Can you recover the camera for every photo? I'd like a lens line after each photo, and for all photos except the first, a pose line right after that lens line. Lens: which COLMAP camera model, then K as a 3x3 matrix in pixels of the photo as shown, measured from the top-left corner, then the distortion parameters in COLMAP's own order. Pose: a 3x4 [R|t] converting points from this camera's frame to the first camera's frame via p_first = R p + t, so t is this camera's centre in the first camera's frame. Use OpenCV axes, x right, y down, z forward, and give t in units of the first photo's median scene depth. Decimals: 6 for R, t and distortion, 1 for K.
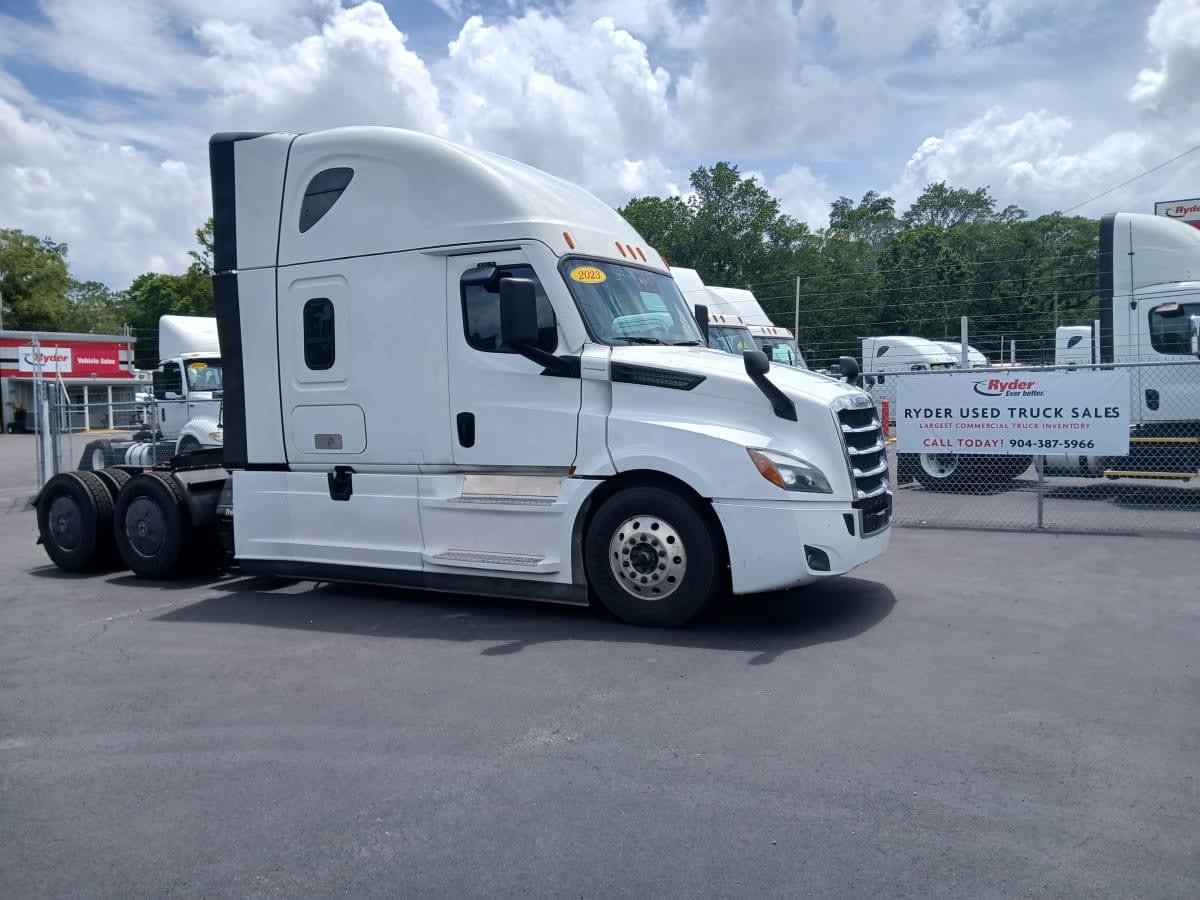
lens RADIAL K [[1051.4, 0, 607.2], [0, 1051.4, 460.0], [0, 0, 1]] dist [0.027019, -0.002655]
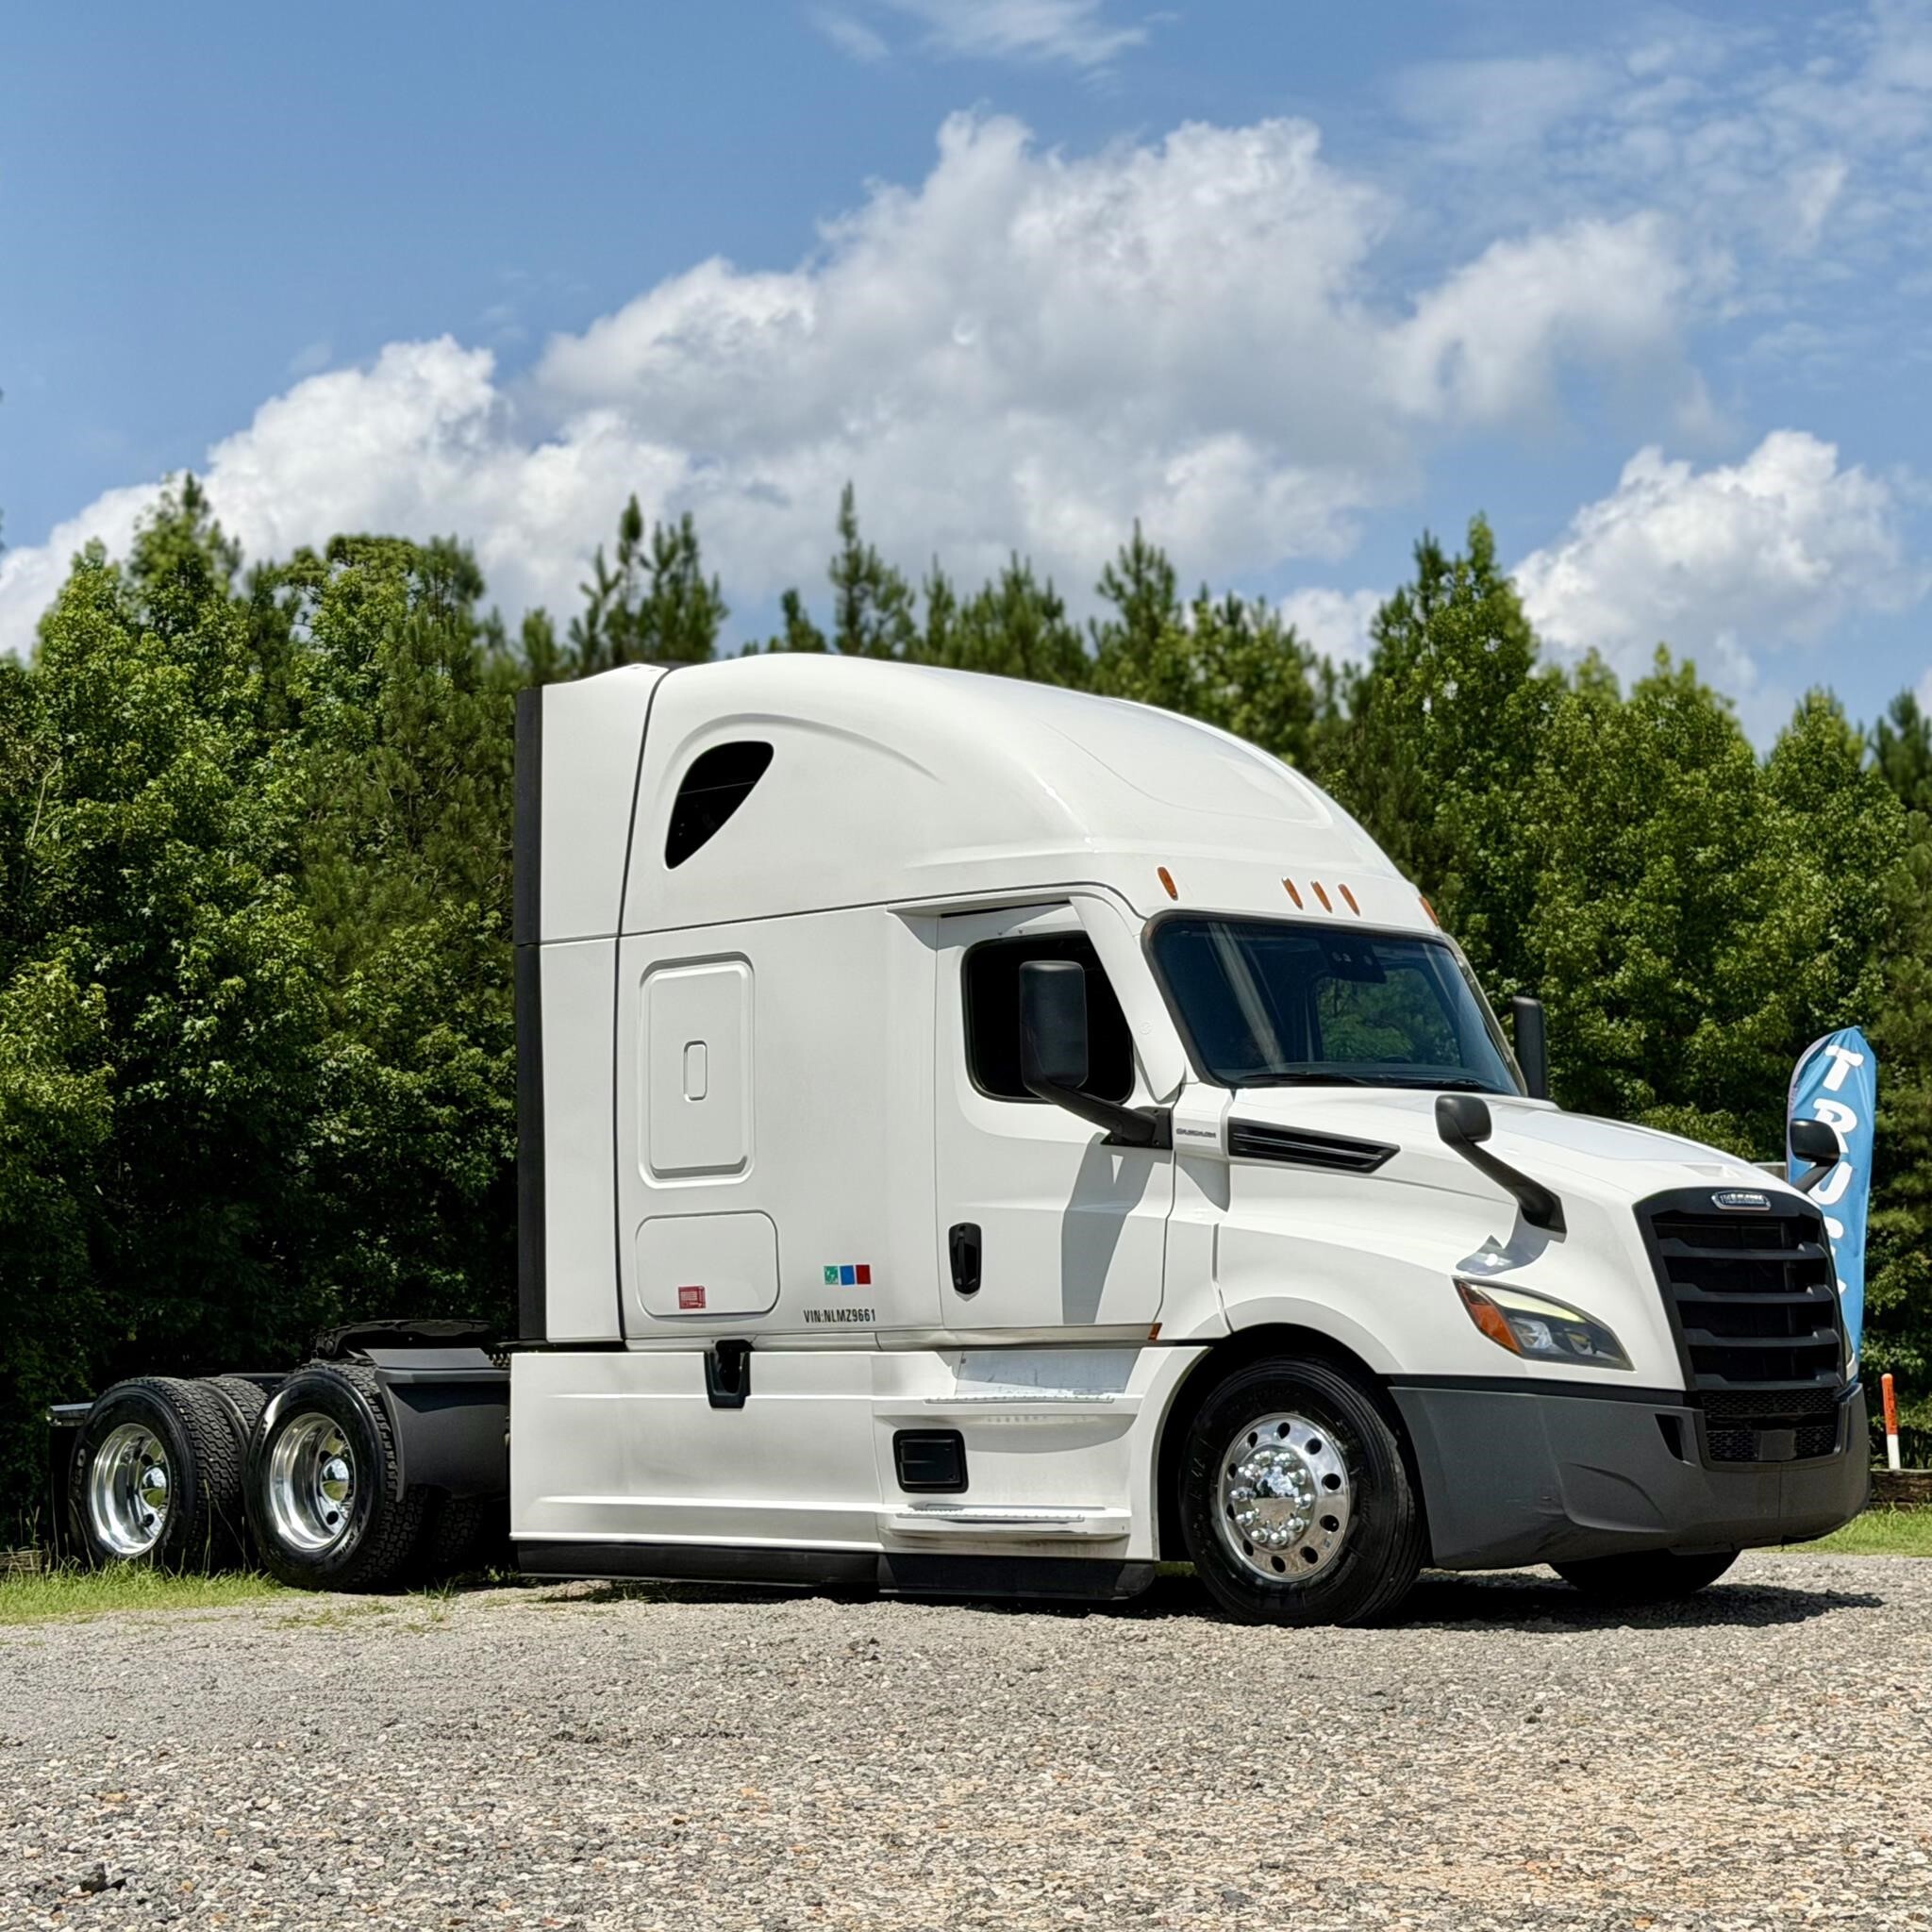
lens RADIAL K [[4254.1, 0, 948.4], [0, 4254.1, 967.1], [0, 0, 1]] dist [-0.005803, 0.000000]
pose [[0.974158, -0.006114, -0.225786, 0.338872], [-0.027445, 0.989023, -0.145192, 0.138867], [0.224195, 0.147636, 0.963296, -1.044371]]
